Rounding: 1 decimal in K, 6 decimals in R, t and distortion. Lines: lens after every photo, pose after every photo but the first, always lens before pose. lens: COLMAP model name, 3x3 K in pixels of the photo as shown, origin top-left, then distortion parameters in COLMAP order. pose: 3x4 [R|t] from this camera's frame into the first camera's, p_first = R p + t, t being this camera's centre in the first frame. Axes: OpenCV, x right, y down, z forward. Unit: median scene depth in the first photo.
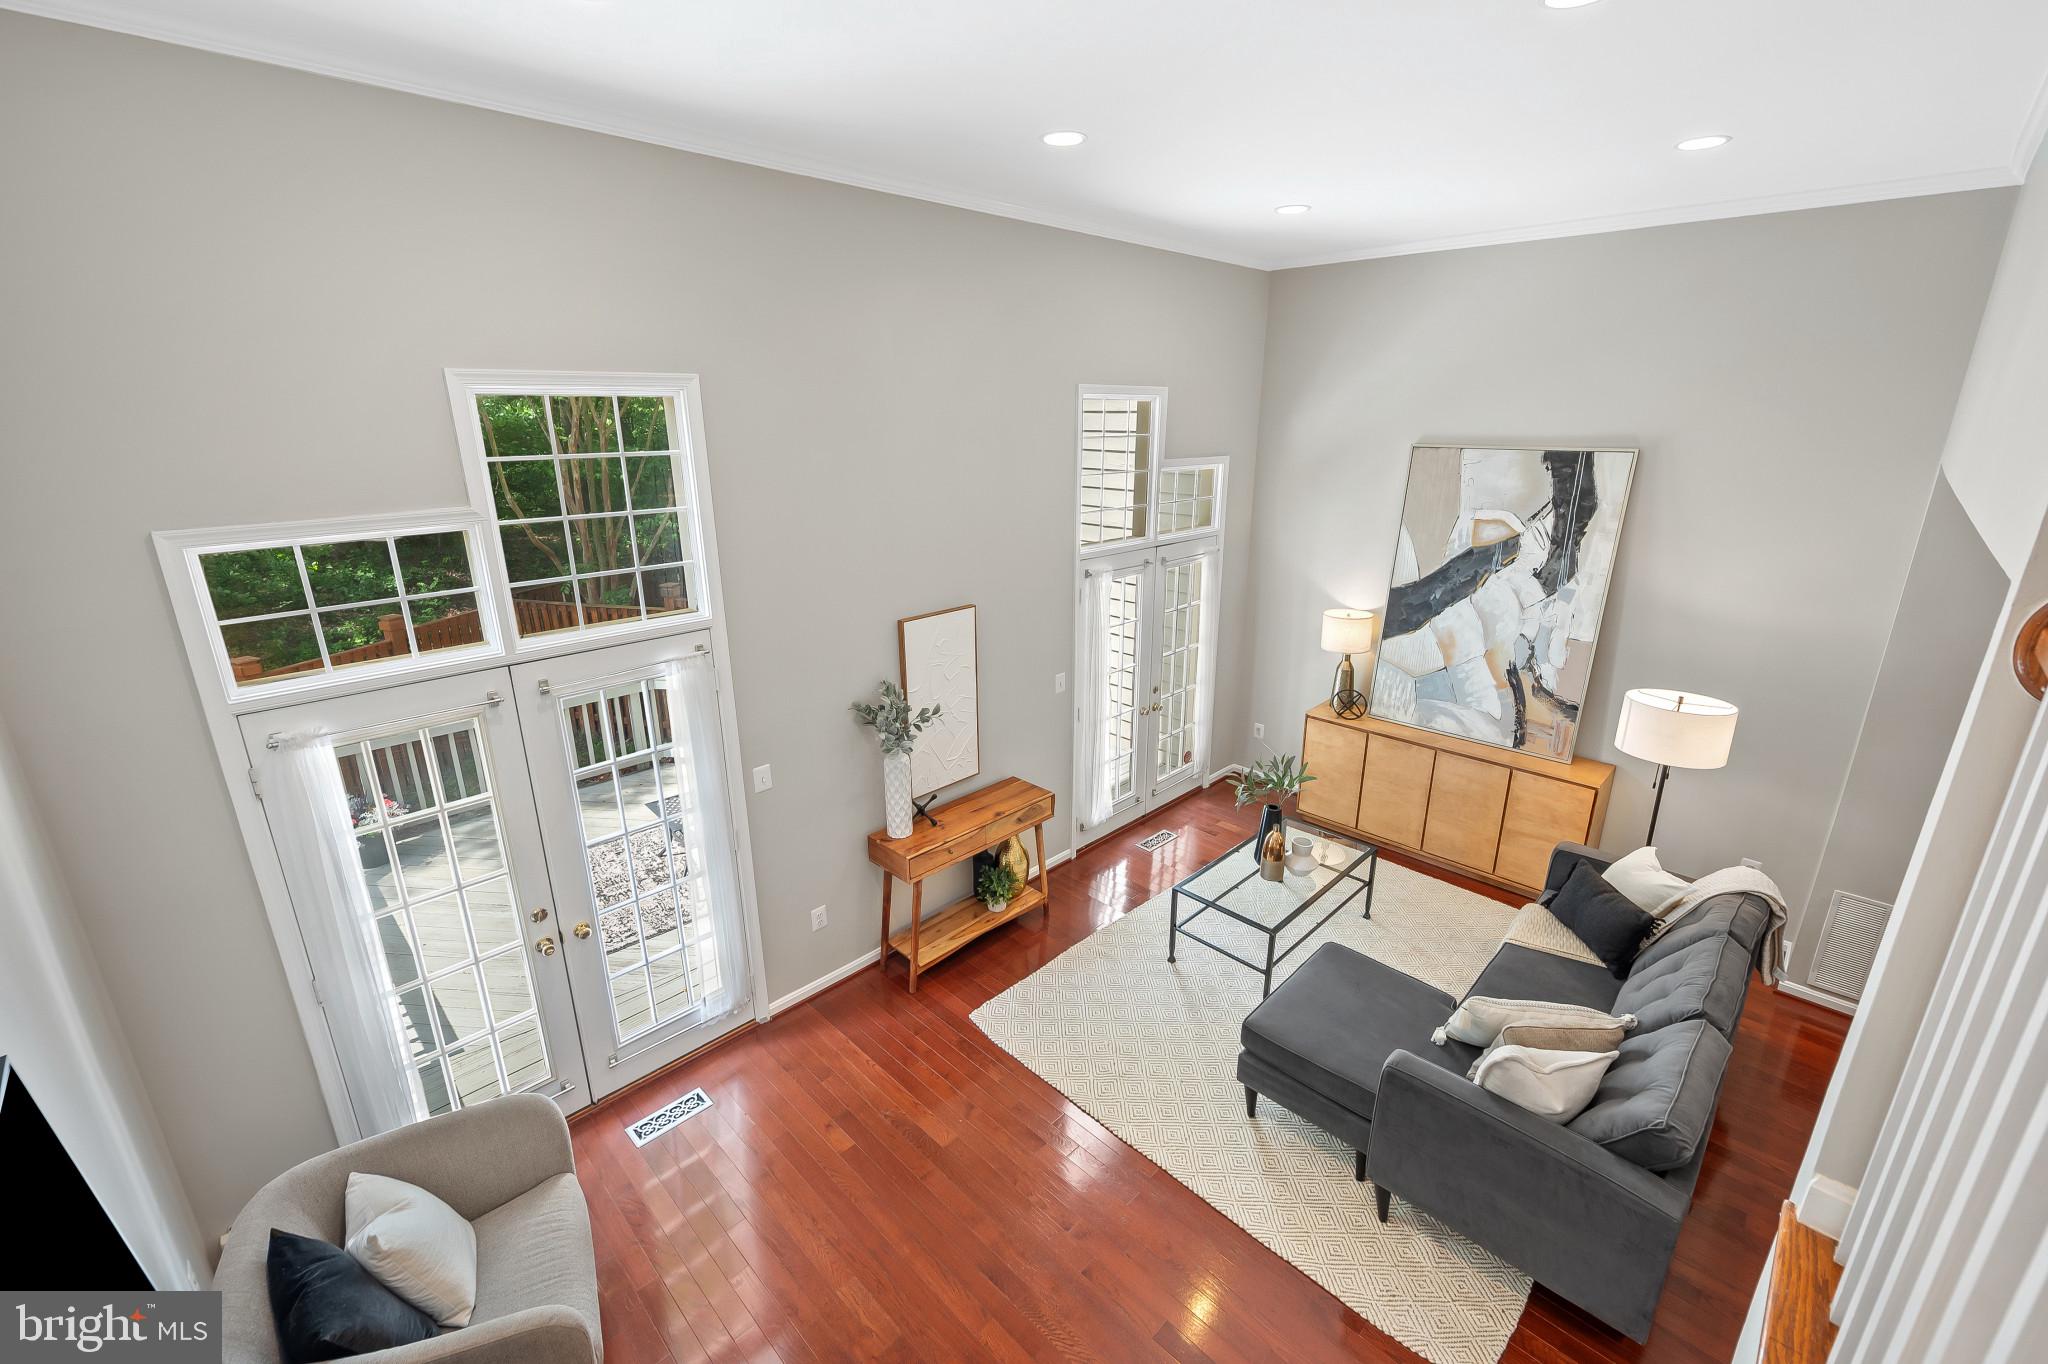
lens RADIAL K [[868.0, 0, 1024.0], [0, 868.0, 673.7], [0, 0, 1]] dist [0.000168, -0.000755]
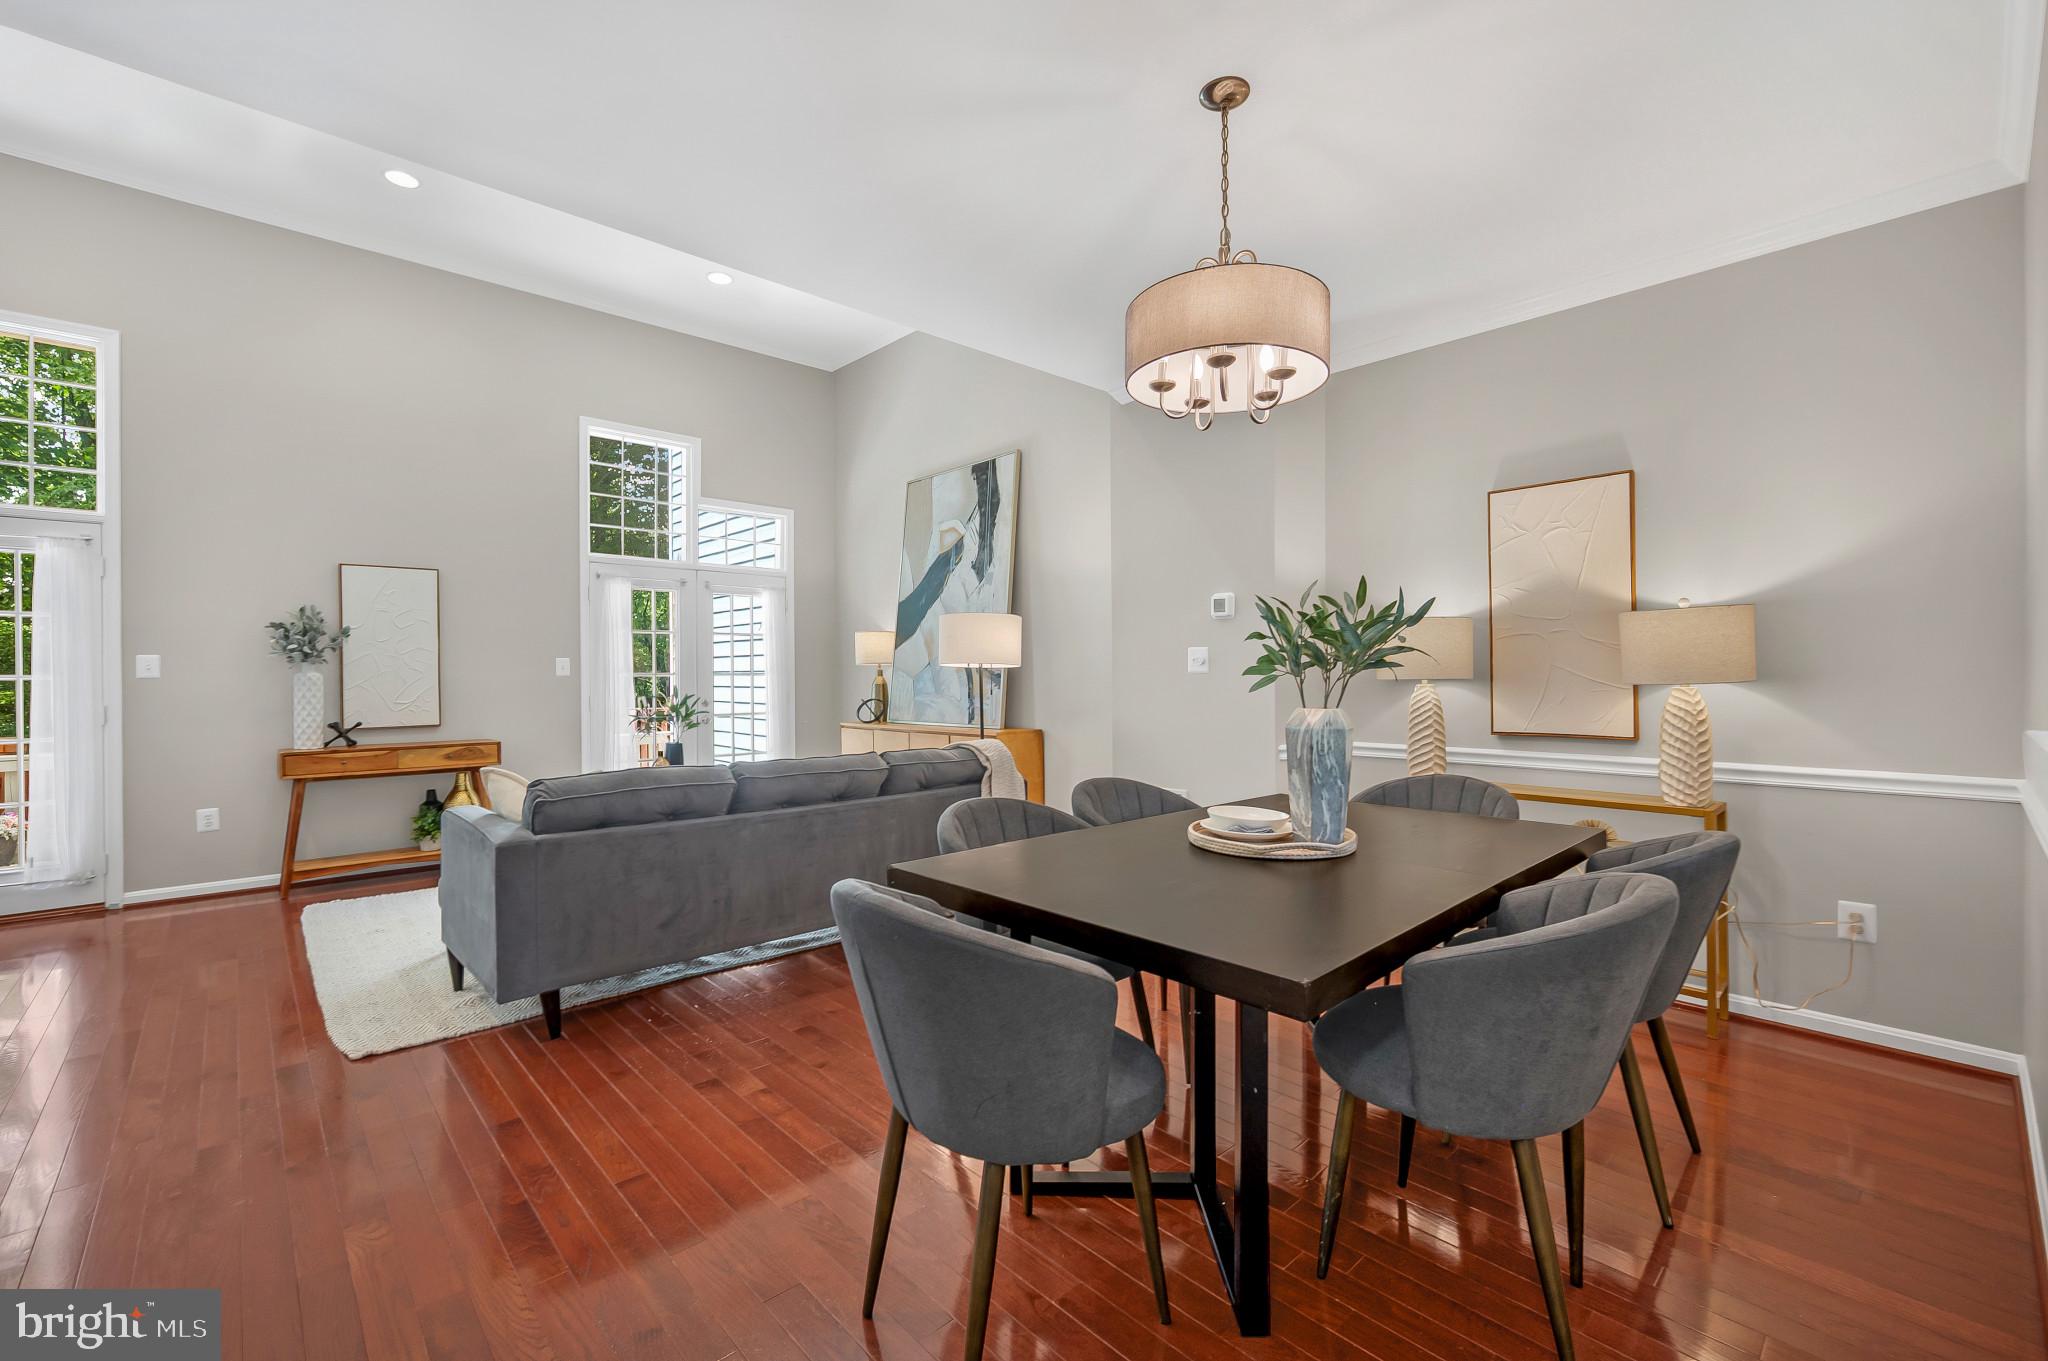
lens RADIAL K [[868.0, 0, 1031.1], [0, 868.0, 675.7], [0, 0, 1]] dist [0.000168, -0.000755]
pose [[0.999177, -0.003164, -0.040445, 0.713349], [-0.009045, 0.954484, -0.298124, 0.361512], [0.039548, 0.298244, 0.953670, -0.038804]]
